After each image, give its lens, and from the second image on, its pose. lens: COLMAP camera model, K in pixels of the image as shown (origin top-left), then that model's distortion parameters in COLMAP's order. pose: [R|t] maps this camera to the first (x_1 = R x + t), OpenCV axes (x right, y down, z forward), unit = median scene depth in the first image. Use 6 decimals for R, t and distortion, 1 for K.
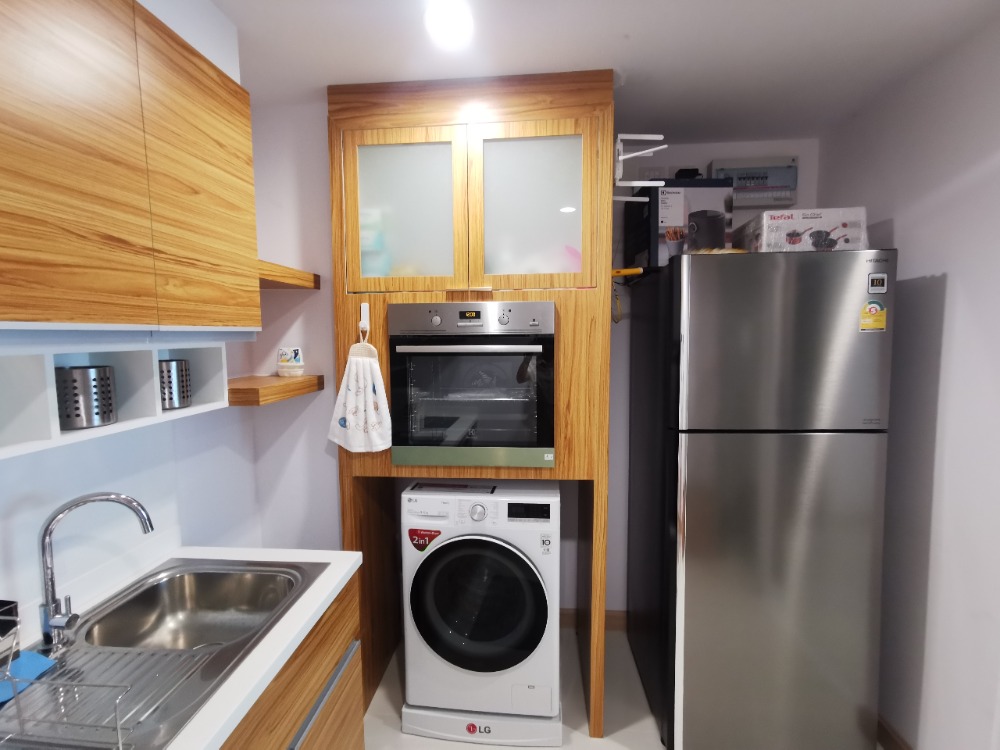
lens RADIAL K [[462.2, 0, 500.0], [0, 462.2, 375.0], [0, 0, 1]] dist [-0.001093, 0.000510]
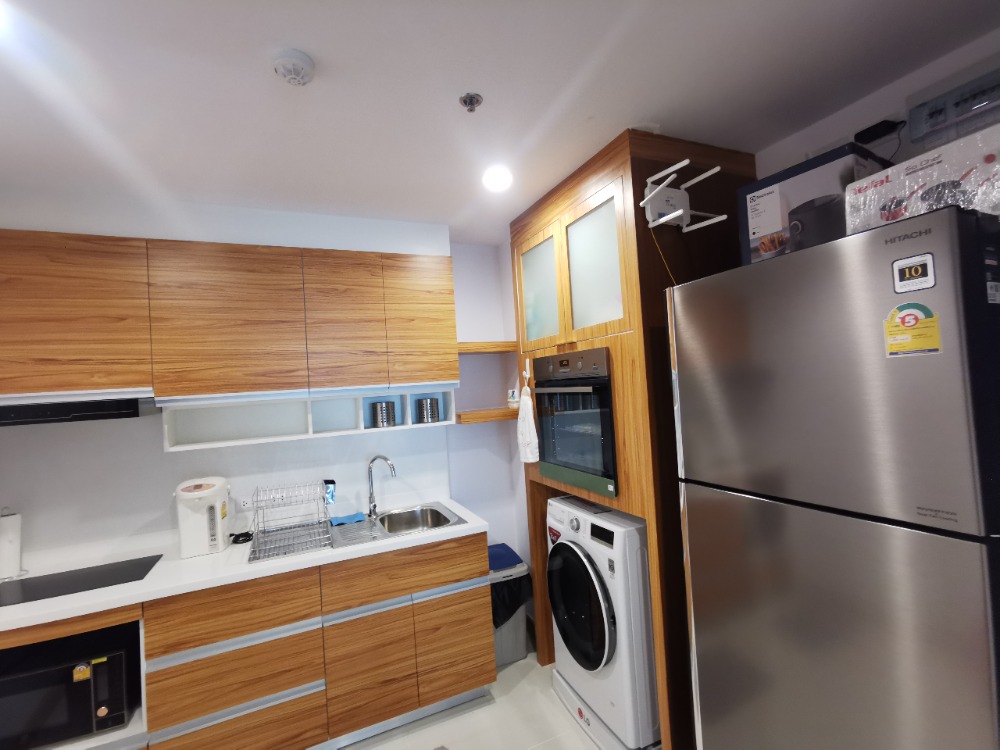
lens RADIAL K [[462.2, 0, 500.0], [0, 462.2, 375.0], [0, 0, 1]] dist [-0.001093, 0.000510]
pose [[0.482296, -0.038195, -0.875175, 0.966842], [-0.019769, 0.998320, -0.054464, -0.024738], [0.875785, 0.043569, 0.480731, 0.237687]]
